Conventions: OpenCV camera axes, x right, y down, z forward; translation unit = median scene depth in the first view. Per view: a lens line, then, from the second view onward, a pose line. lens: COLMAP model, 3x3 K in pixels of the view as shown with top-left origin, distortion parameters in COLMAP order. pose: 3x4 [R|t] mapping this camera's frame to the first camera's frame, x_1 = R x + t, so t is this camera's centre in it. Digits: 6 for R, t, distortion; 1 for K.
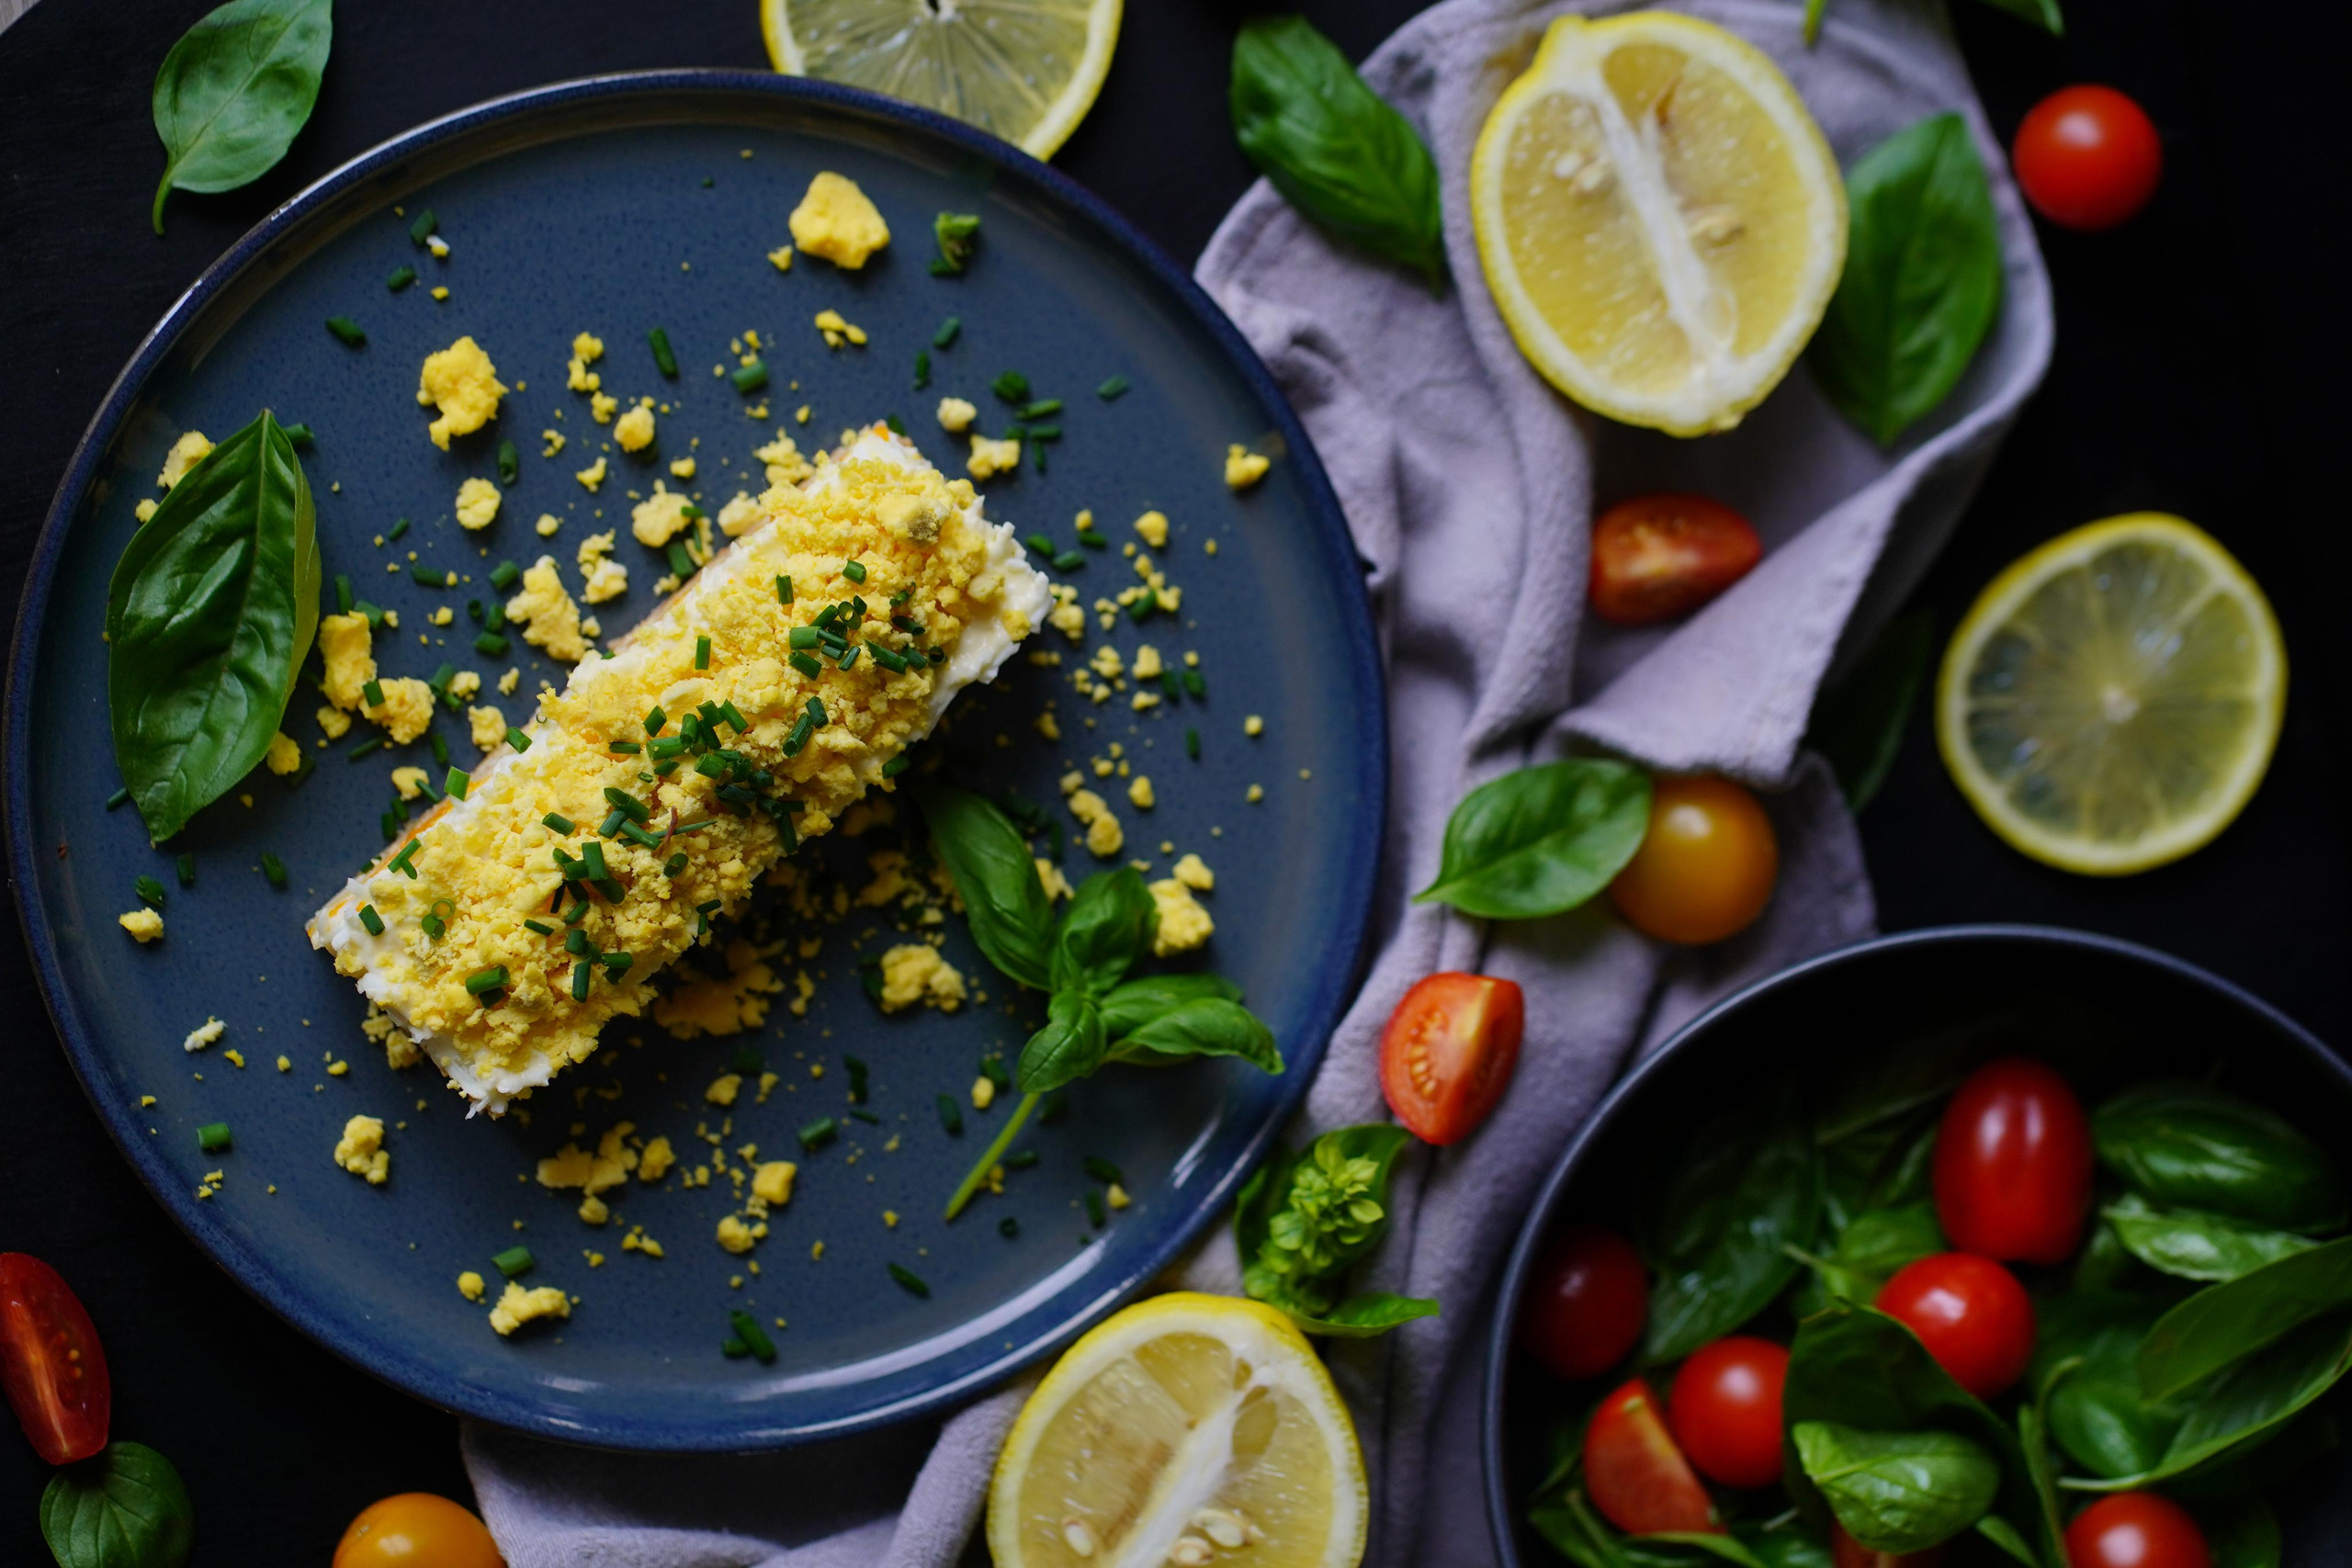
lens RADIAL K [[6096.6, 0, 1179.2], [0, 6096.6, 836.0], [0, 0, 1]] dist [0.551786, -5.275802]
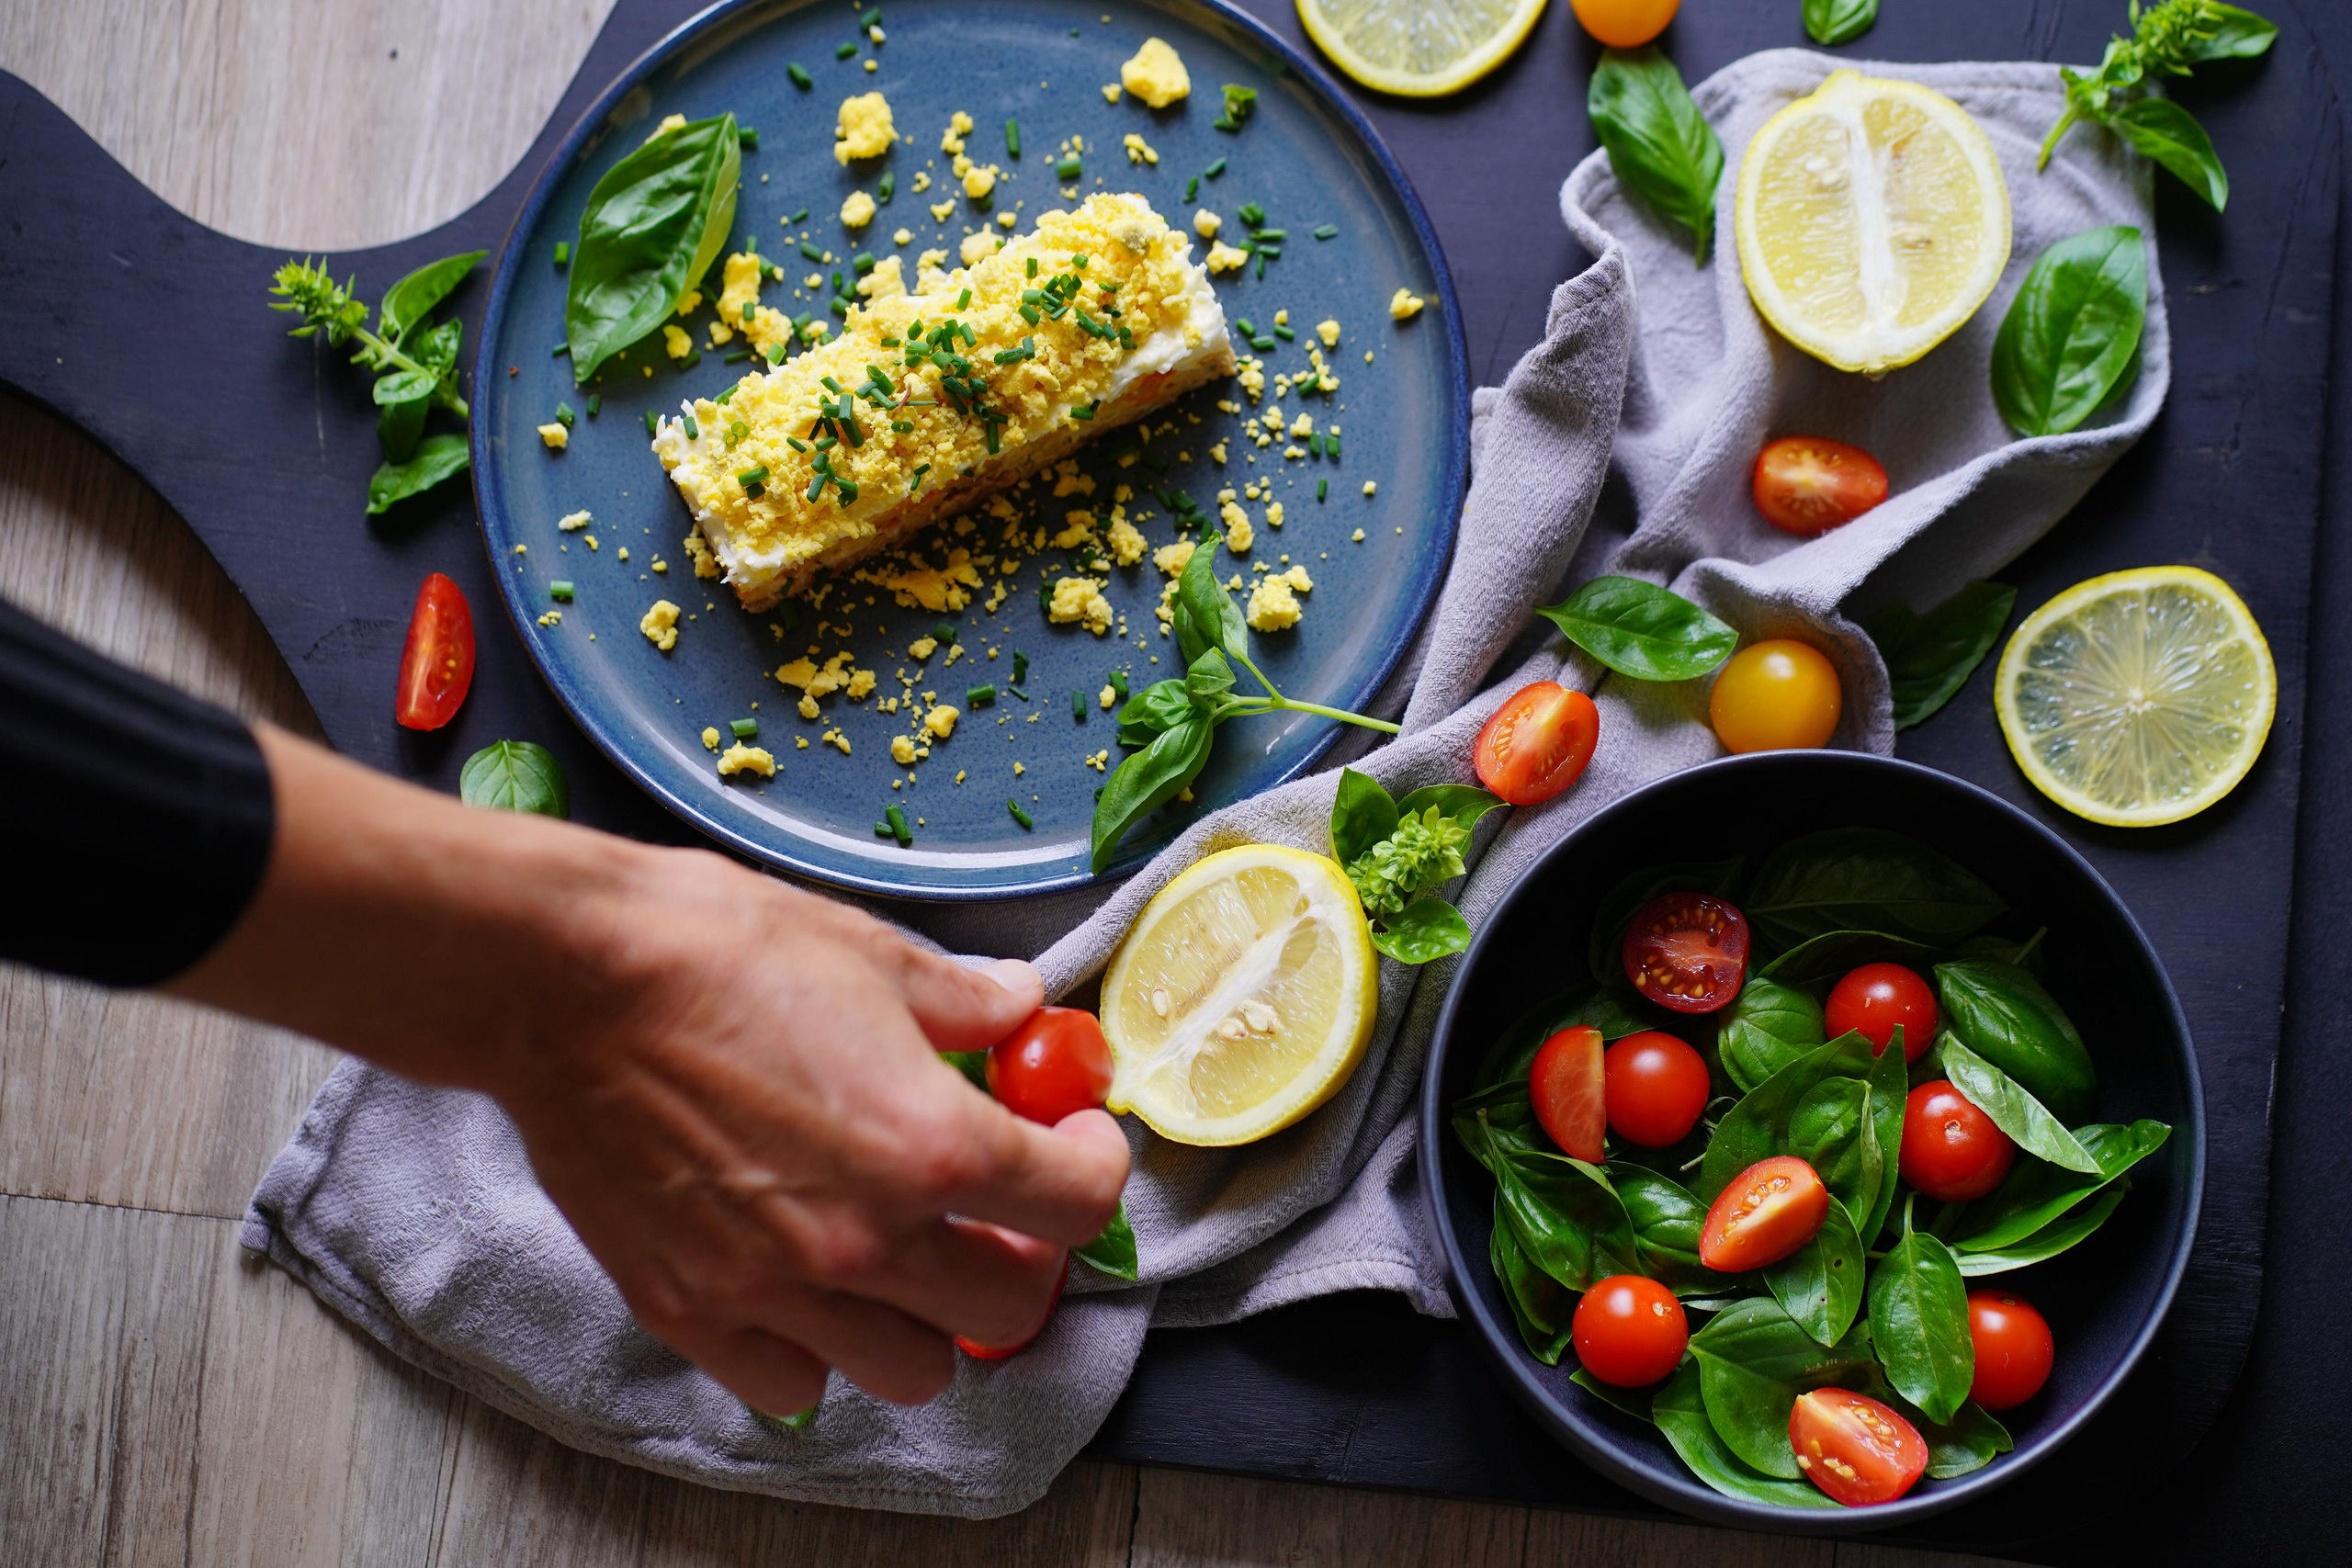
lens RADIAL K [[6096.6, 0, 1179.2], [0, 6096.6, 836.0], [0, 0, 1]] dist [0.551786, -5.275802]
pose [[0.949975, 0.185700, -0.251122, 0.332887], [-0.245661, 0.940780, -0.233629, 0.388604], [0.192866, 0.283633, 0.939338, -0.260136]]
